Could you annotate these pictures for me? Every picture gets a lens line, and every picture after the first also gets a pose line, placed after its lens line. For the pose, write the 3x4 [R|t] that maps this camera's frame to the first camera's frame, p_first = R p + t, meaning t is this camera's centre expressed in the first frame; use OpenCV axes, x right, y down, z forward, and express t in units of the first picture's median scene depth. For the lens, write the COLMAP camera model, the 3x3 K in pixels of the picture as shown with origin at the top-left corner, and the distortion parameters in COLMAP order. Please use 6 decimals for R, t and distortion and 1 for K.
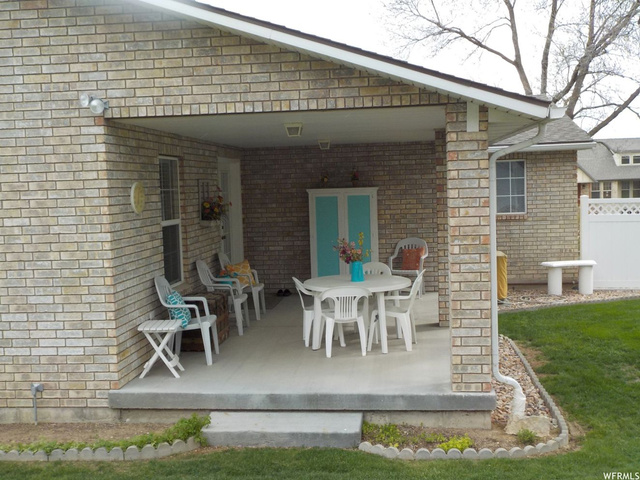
lens RADIAL K [[740.1, 0, 320.0], [0, 740.1, 240.0], [0, 0, 1]] dist [0.011924, 0.004718]
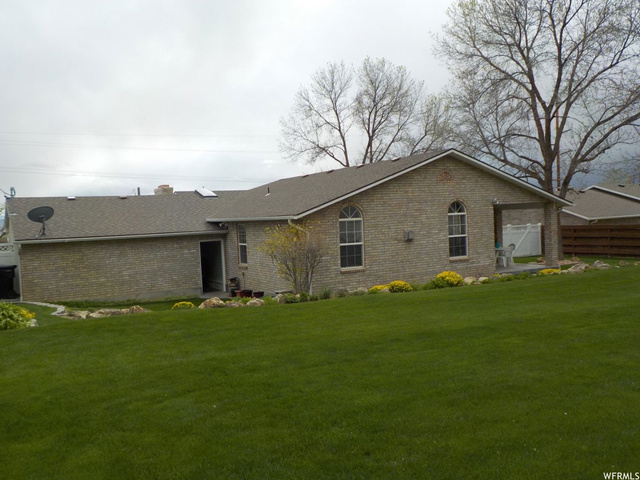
lens RADIAL K [[596.0, 0, 320.0], [0, 596.0, 240.0], [0, 0, 1]] dist [0.015271, 0.008468]
pose [[0.813458, -0.029445, 0.580878, -2.921390], [0.065460, 0.997007, -0.041131, 0.099669], [-0.577929, 0.071483, 0.812951, -1.076297]]
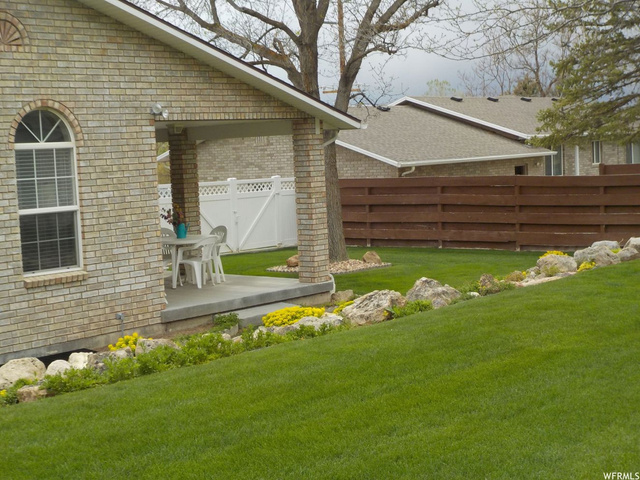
lens RADIAL K [[1087.4, 0, 320.0], [0, 1087.4, 240.0], [0, 0, 1]] dist [-0.145156, 0.018284]
pose [[0.564345, -0.064191, 0.823039, -1.841916], [0.091685, 0.995678, 0.014789, 0.066005], [-0.820432, 0.067114, 0.567792, -0.446716]]
